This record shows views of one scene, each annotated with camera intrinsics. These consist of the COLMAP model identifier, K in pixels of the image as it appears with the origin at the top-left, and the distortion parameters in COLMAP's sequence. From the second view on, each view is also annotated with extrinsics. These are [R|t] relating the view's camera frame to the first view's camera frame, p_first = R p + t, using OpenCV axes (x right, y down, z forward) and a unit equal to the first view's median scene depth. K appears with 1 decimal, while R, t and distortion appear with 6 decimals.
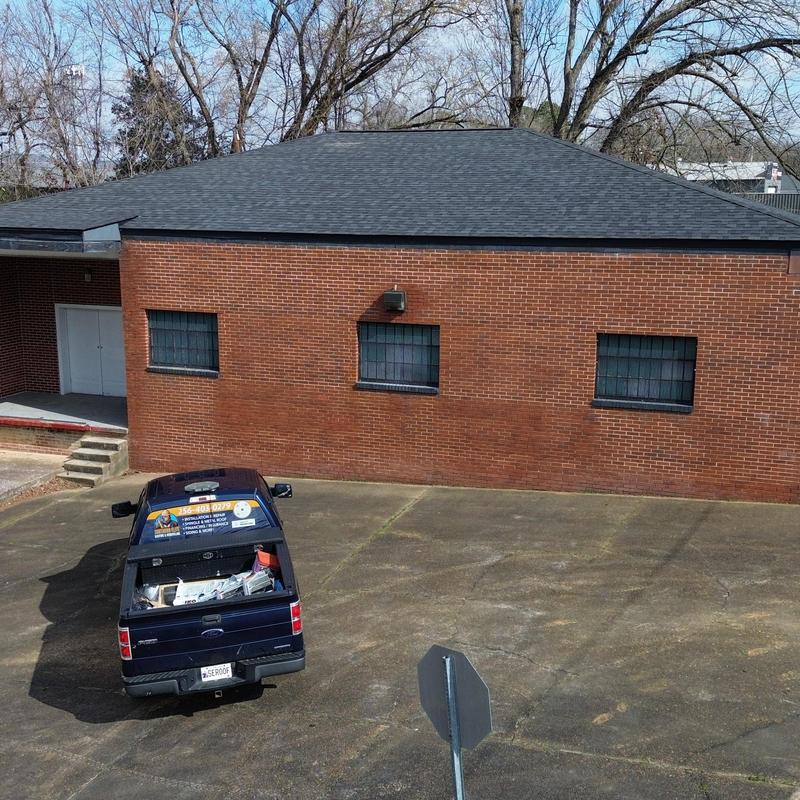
lens RADIAL K [[1140.0, 0, 400.0], [0, 1140.0, 400.0], [0, 0, 1]] dist [0.166454, -0.421038]
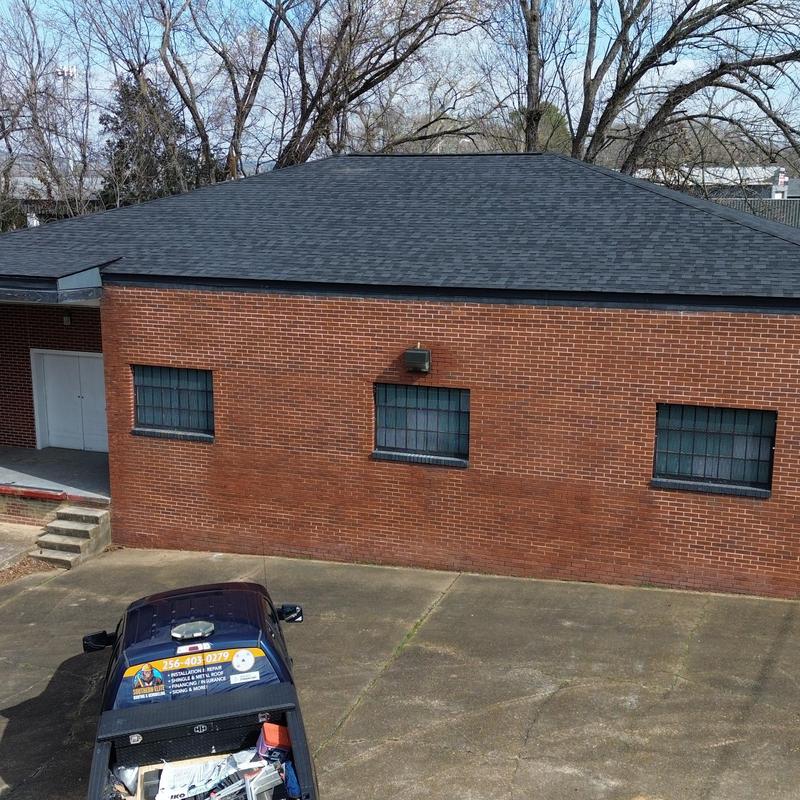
lens RADIAL K [[1140.0, 0, 400.0], [0, 1140.0, 400.0], [0, 0, 1]] dist [0.166454, -0.421038]
pose [[0.999988, -0.000550, 0.004928, -0.021421], [0.000545, 0.999999, 0.001134, -0.055762], [-0.004929, -0.001131, 0.999987, 0.130349]]
